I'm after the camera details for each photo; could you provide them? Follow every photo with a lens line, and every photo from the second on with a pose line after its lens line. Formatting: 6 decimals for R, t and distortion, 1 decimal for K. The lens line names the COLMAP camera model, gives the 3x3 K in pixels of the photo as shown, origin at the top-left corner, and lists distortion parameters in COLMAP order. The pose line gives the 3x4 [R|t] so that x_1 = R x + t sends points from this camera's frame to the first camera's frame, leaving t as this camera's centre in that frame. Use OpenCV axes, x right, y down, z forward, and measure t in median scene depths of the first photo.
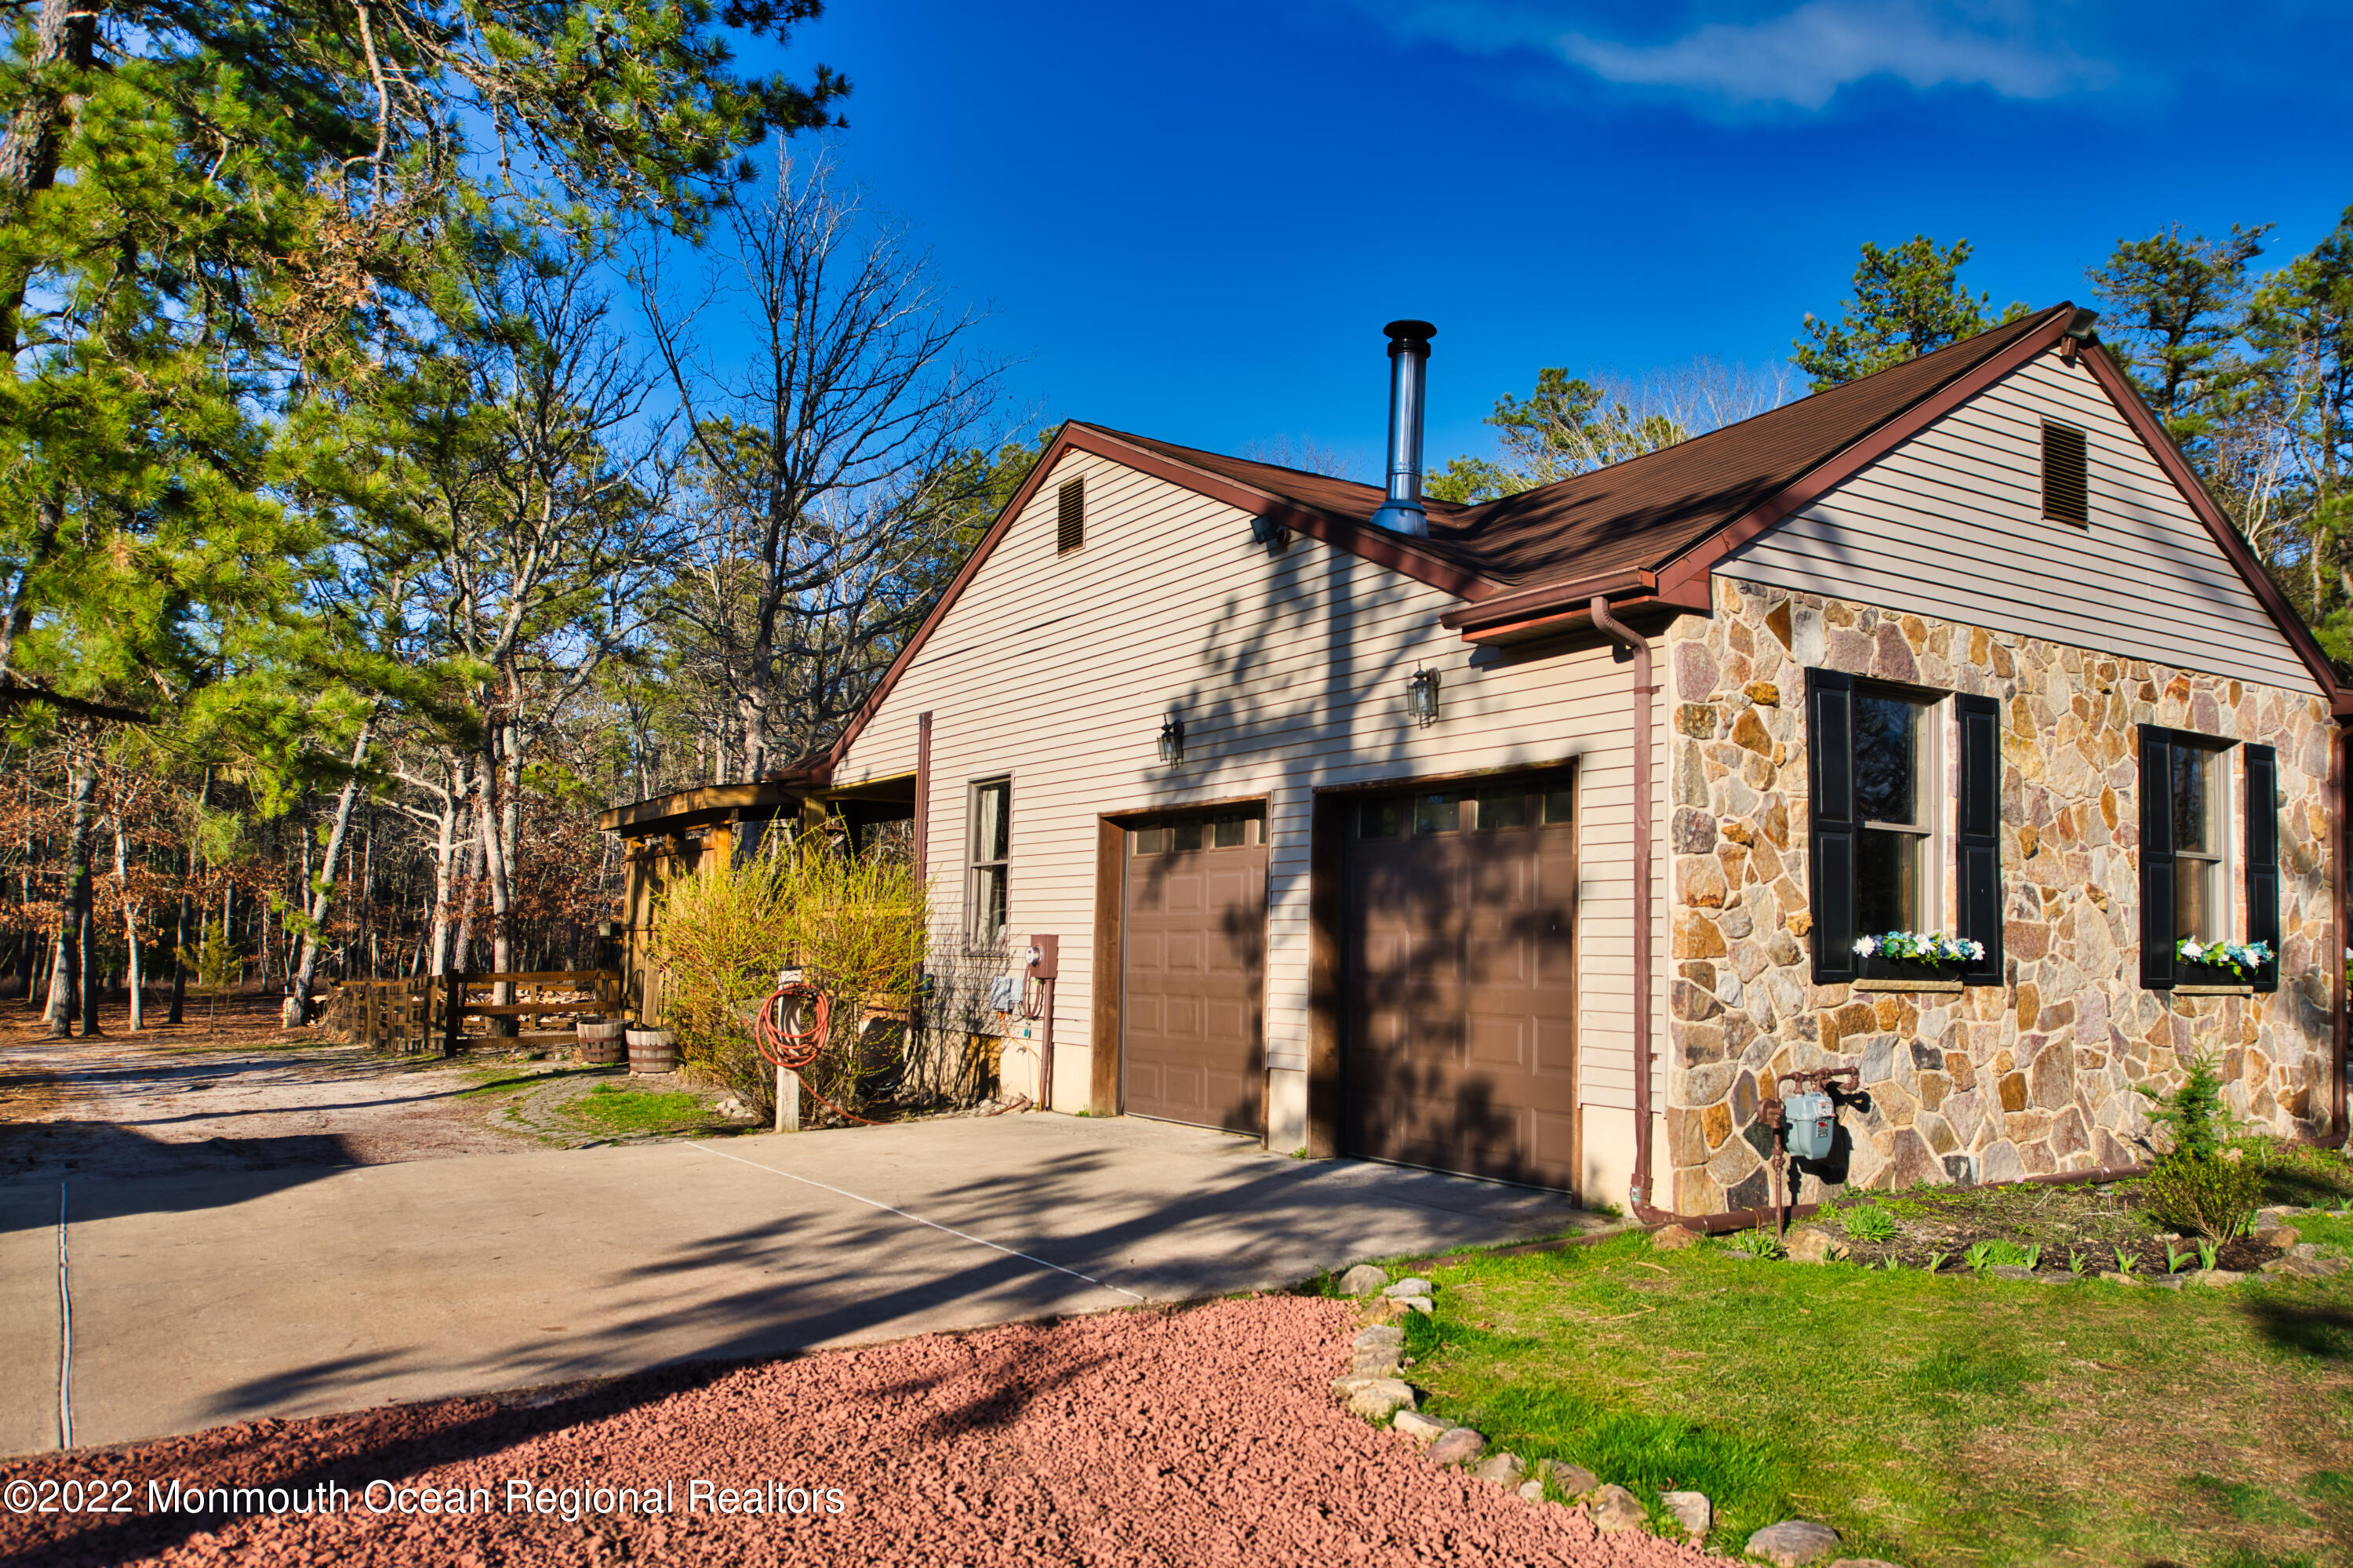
lens RADIAL K [[1621.7, 0, 1176.5], [0, 1621.7, 784.0], [0, 0, 1]] dist [0.005091, 0.001387]
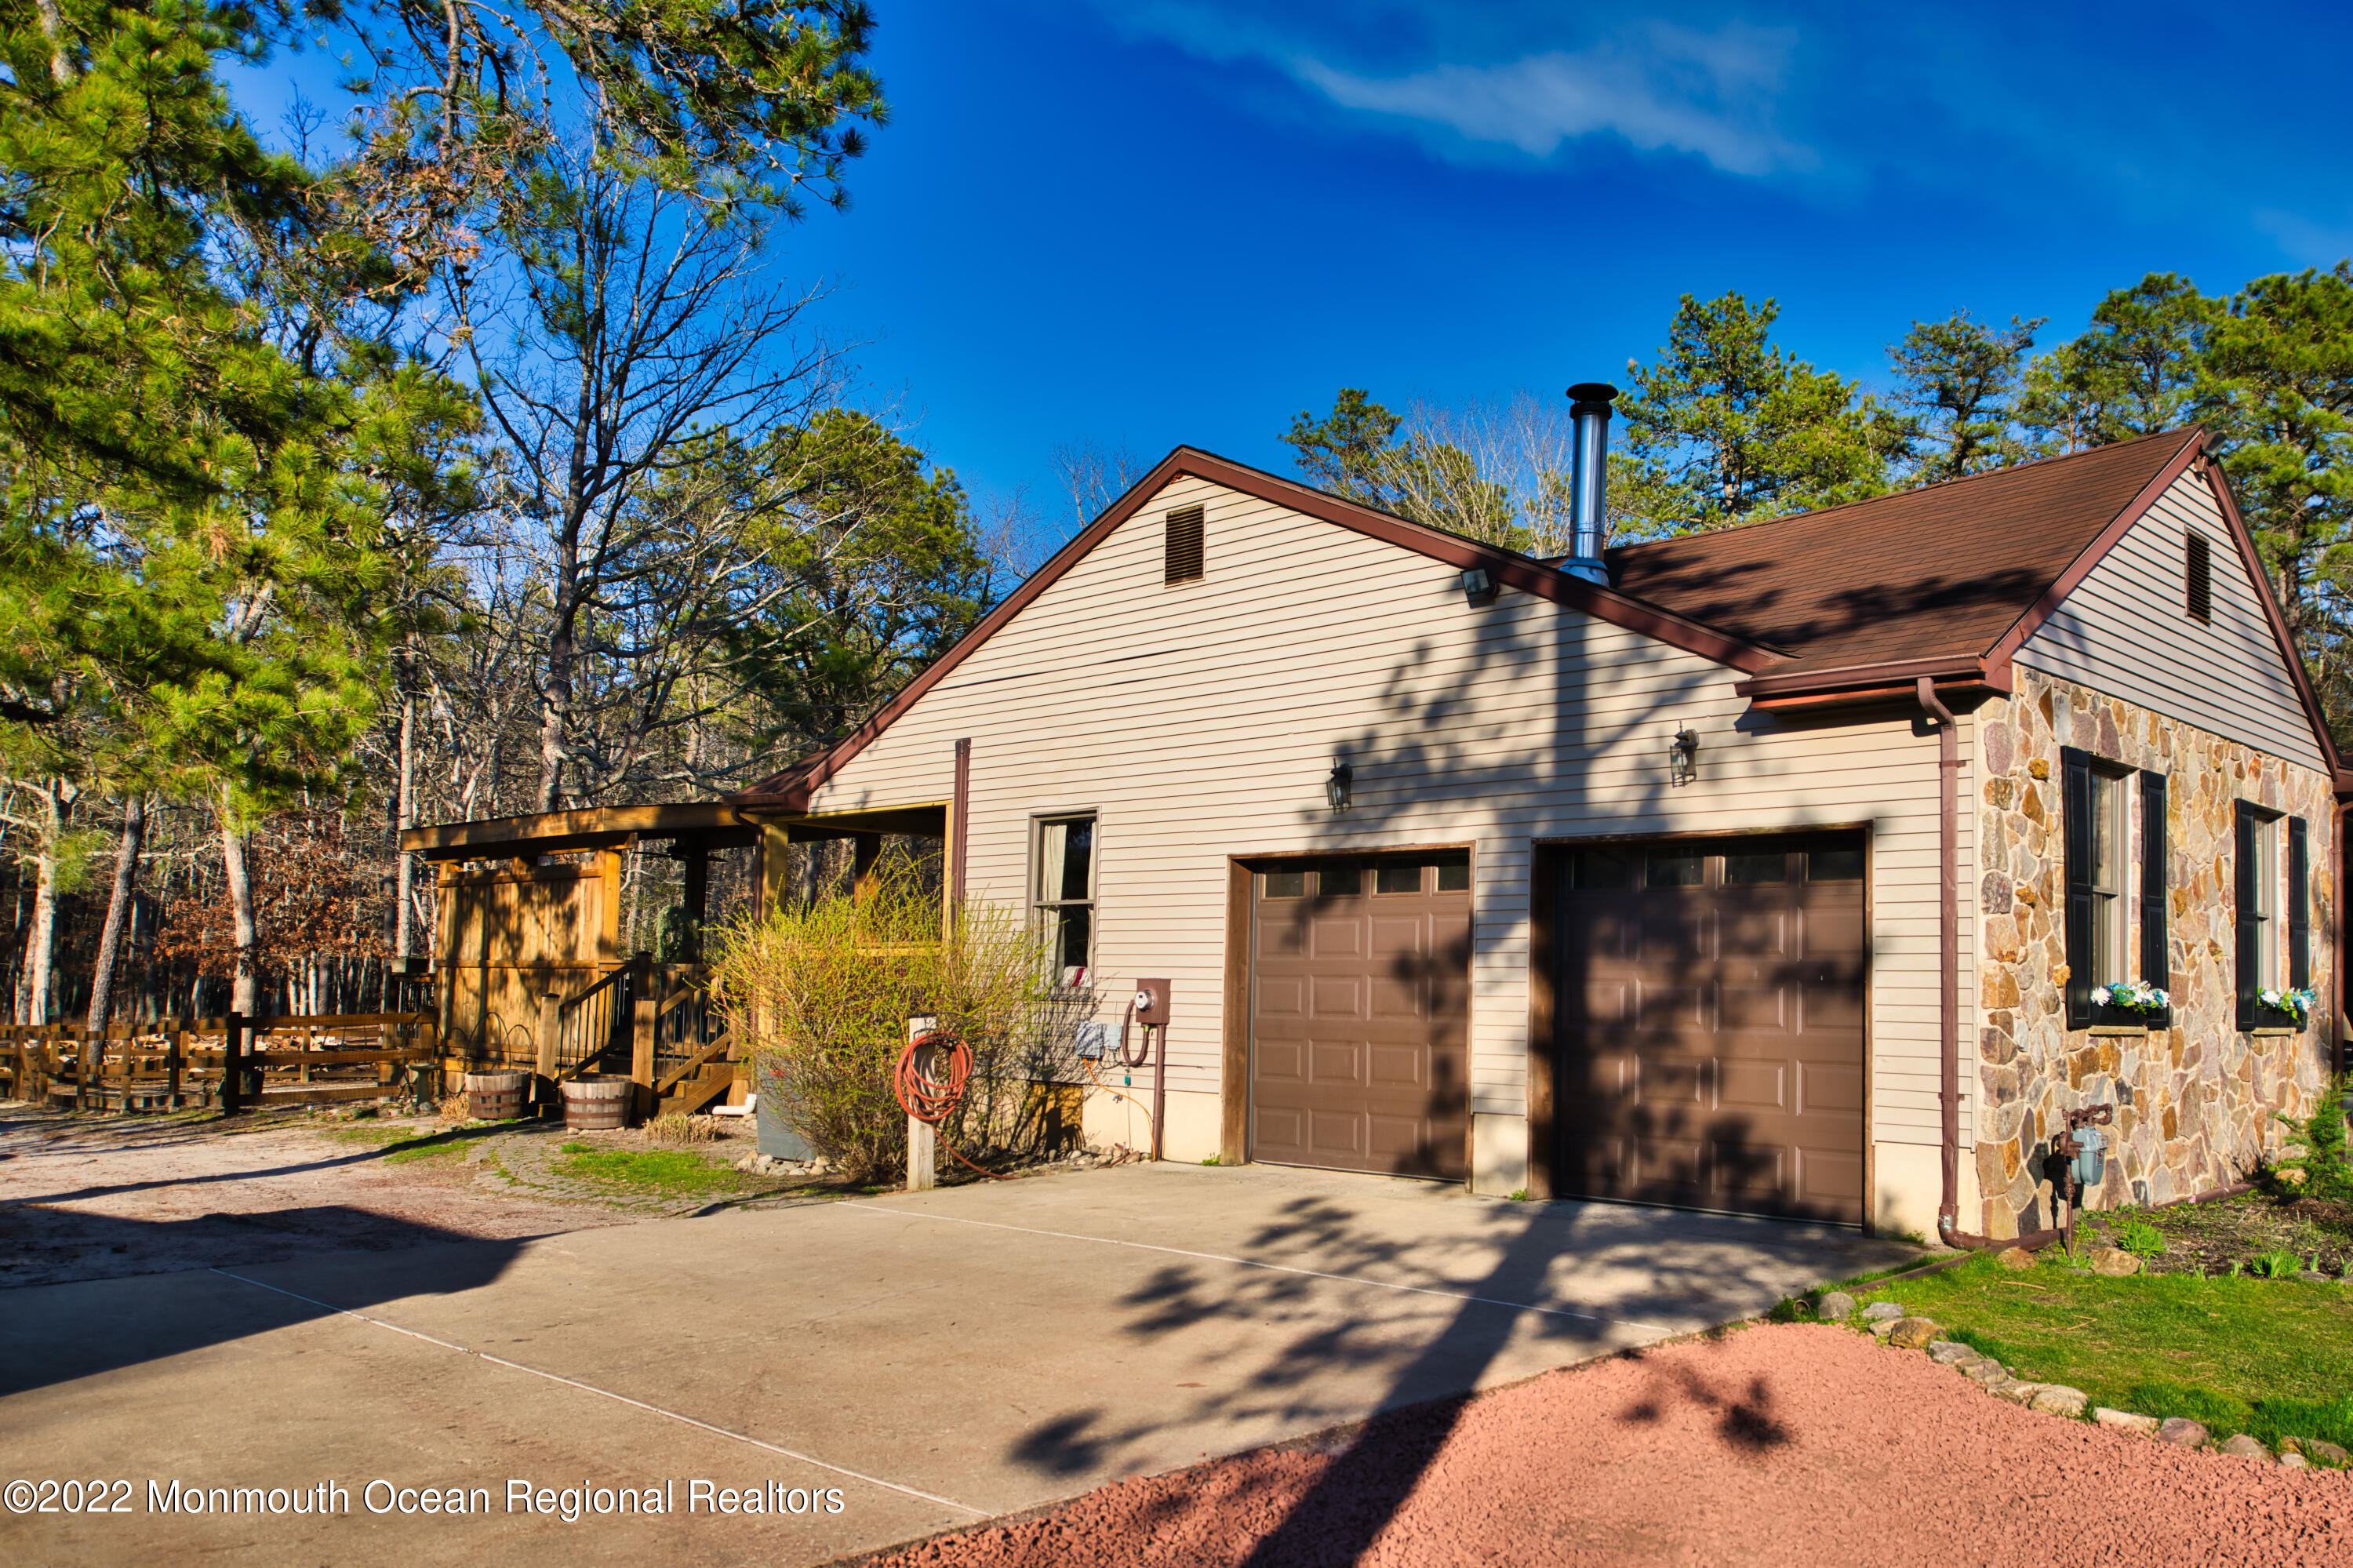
lens RADIAL K [[1773.1, 0, 1178.5], [0, 1773.1, 816.4], [0, 0, 1]] dist [0.008101, 0.005259]
pose [[0.970704, 0.023440, 0.239132, -0.426565], [-0.025576, 0.999656, 0.005830, -0.013042], [-0.238913, -0.011775, 0.970970, -0.035171]]
